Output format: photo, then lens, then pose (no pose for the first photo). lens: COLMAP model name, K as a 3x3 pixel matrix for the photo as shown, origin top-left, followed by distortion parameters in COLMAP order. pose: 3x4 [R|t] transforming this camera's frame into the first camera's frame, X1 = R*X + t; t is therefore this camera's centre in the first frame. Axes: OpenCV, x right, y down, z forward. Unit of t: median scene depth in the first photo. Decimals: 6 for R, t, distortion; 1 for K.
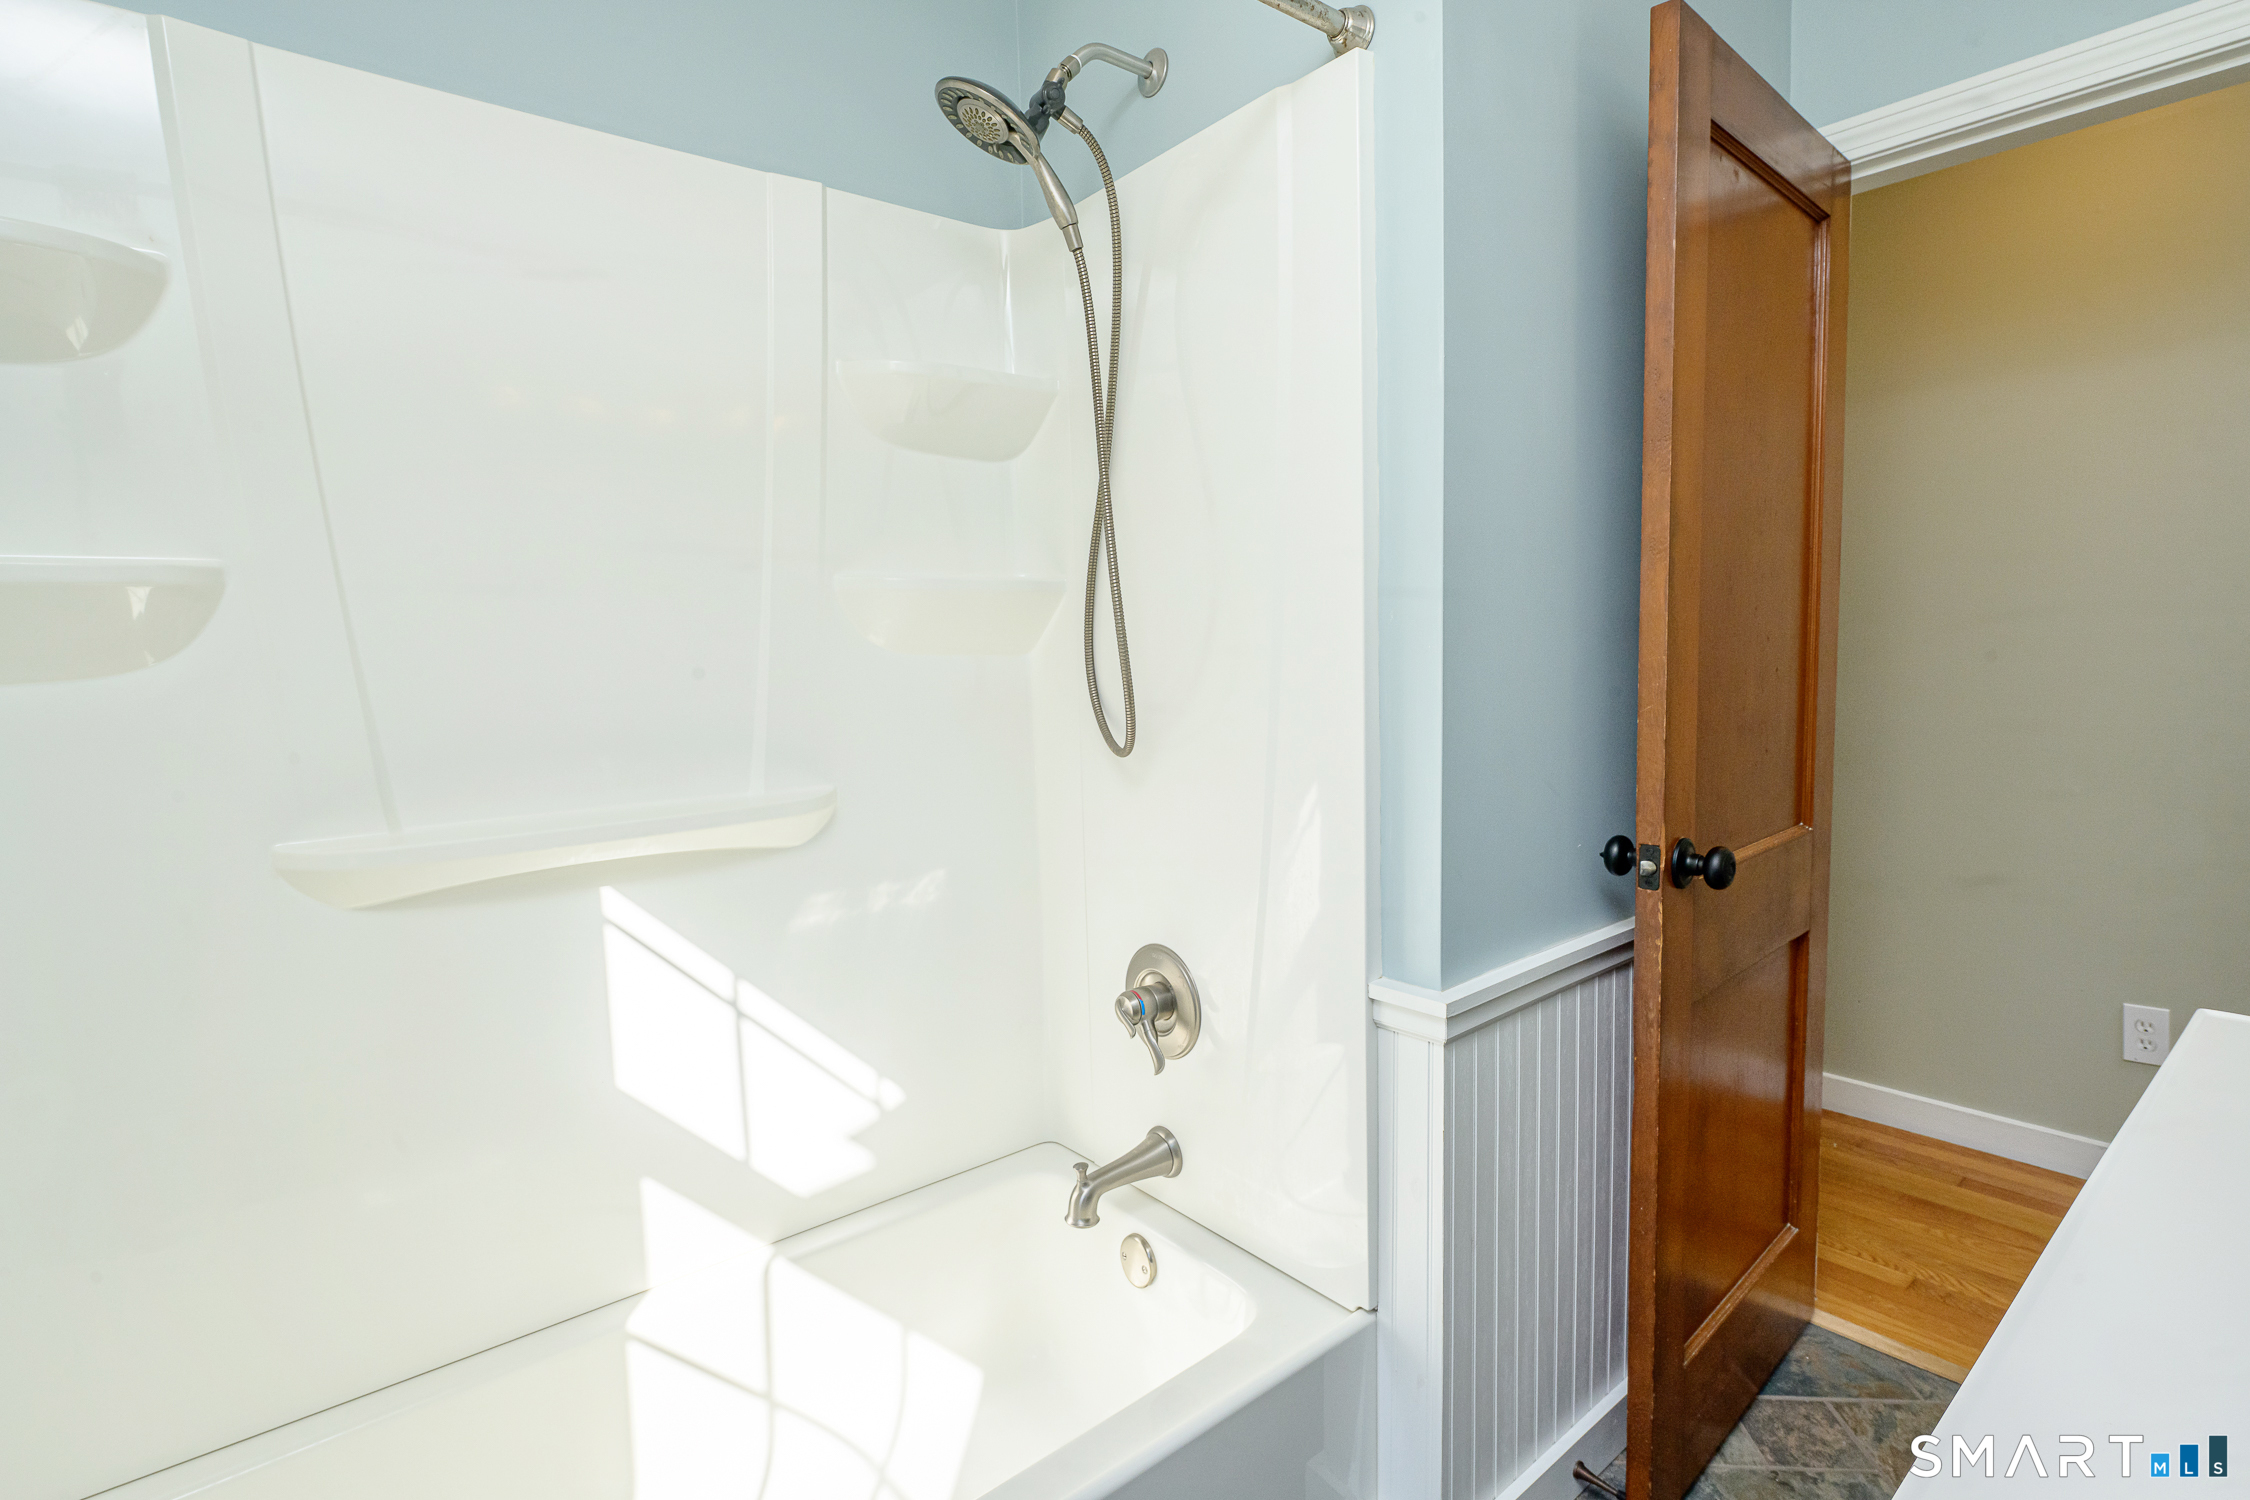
lens RADIAL K [[1098.3, 0, 1124.4], [0, 1098.3, 749.8], [0, 0, 1]] dist [-0.003951, -0.000945]
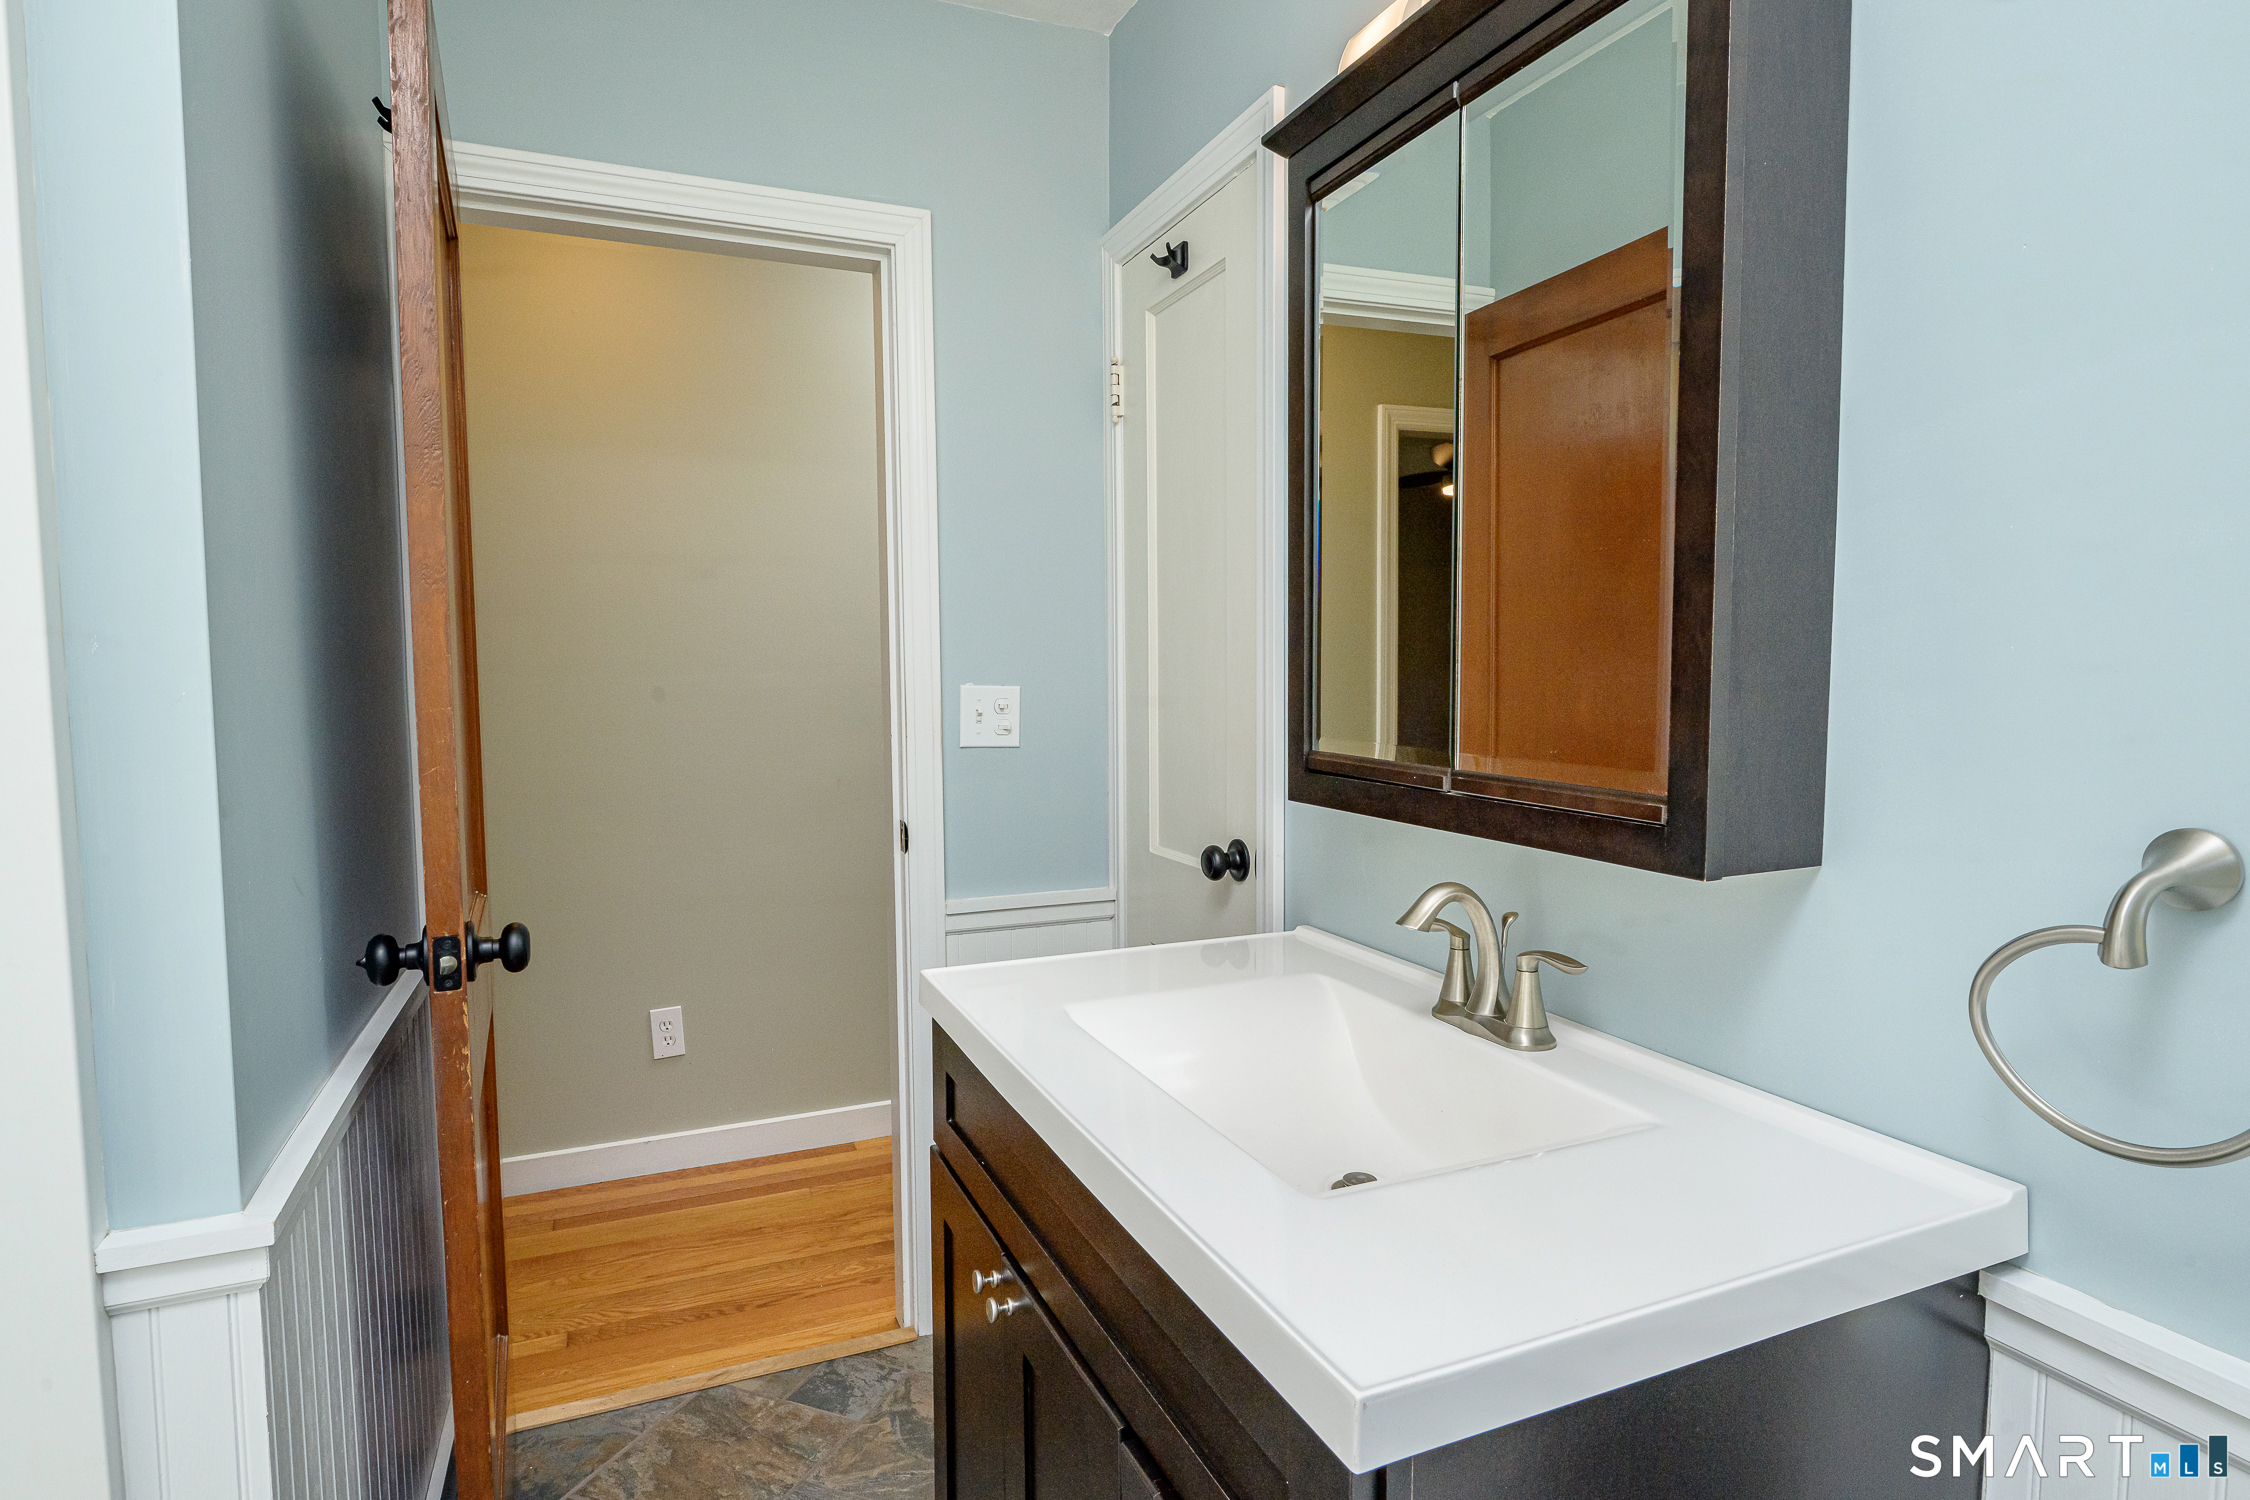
lens RADIAL K [[1201.0, 0, 1121.8], [0, 1201.0, 753.4], [0, 0, 1]] dist [-0.007628, -0.001689]
pose [[0.278121, -0.041085, 0.959667, -0.181496], [0.092302, 0.995605, 0.015873, -0.013293], [-0.956101, 0.084164, 0.280691, 0.195951]]
